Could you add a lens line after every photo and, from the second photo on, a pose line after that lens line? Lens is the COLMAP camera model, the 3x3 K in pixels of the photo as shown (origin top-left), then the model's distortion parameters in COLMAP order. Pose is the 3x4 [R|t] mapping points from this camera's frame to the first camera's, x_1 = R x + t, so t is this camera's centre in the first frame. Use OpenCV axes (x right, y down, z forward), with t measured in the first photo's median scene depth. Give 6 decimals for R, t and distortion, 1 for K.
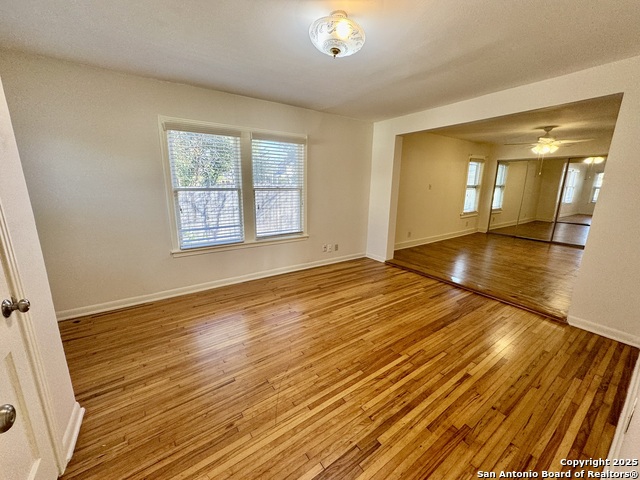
lens RADIAL K [[253.7, 0, 319.4], [0, 253.7, 239.9], [0, 0, 1]] dist [-0.001571, 0.000342]
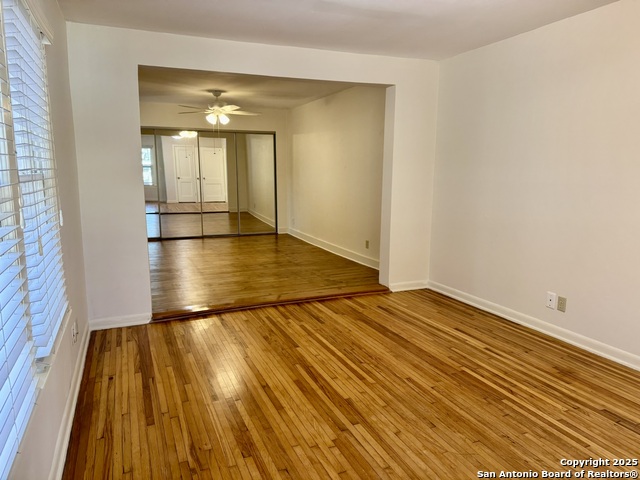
lens RADIAL K [[451.0, 0, 317.2], [0, 451.0, 239.6], [0, 0, 1]] dist [0.073679, -0.096833]
pose [[0.203313, -0.166766, 0.964807, -0.760799], [0.216370, 0.968679, 0.121840, -0.155988], [-0.954907, 0.183983, 0.233028, 0.707966]]
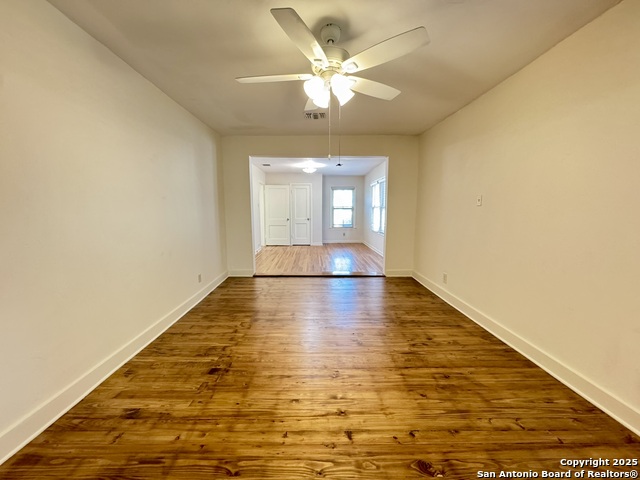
lens RADIAL K [[253.7, 0, 319.4], [0, 253.7, 239.9], [0, 0, 1]] dist [-0.001571, 0.000342]
pose [[-0.555634, 0.088647, -0.826688, 1.938246], [-0.189934, 0.954474, 0.230008, -0.367664], [0.809442, 0.284816, -0.513502, 1.964523]]
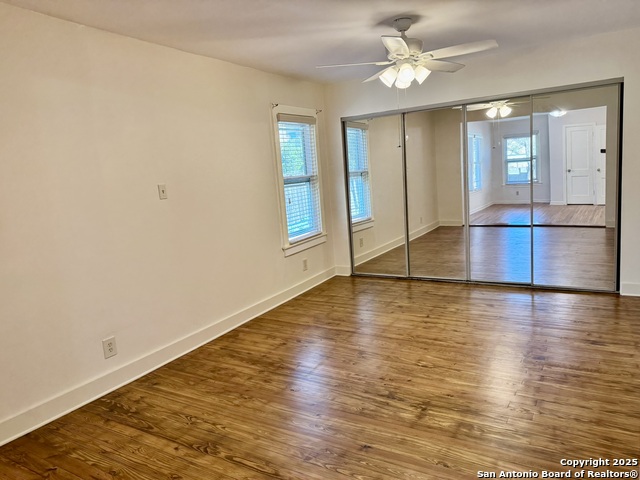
lens RADIAL K [[451.0, 0, 317.2], [0, 451.0, 239.6], [0, 0, 1]] dist [0.073679, -0.096833]
pose [[0.903111, -0.139053, 0.406269, 0.702423], [0.174089, 0.983440, -0.050389, -0.150342], [-0.392535, 0.116234, 0.912363, 0.693132]]
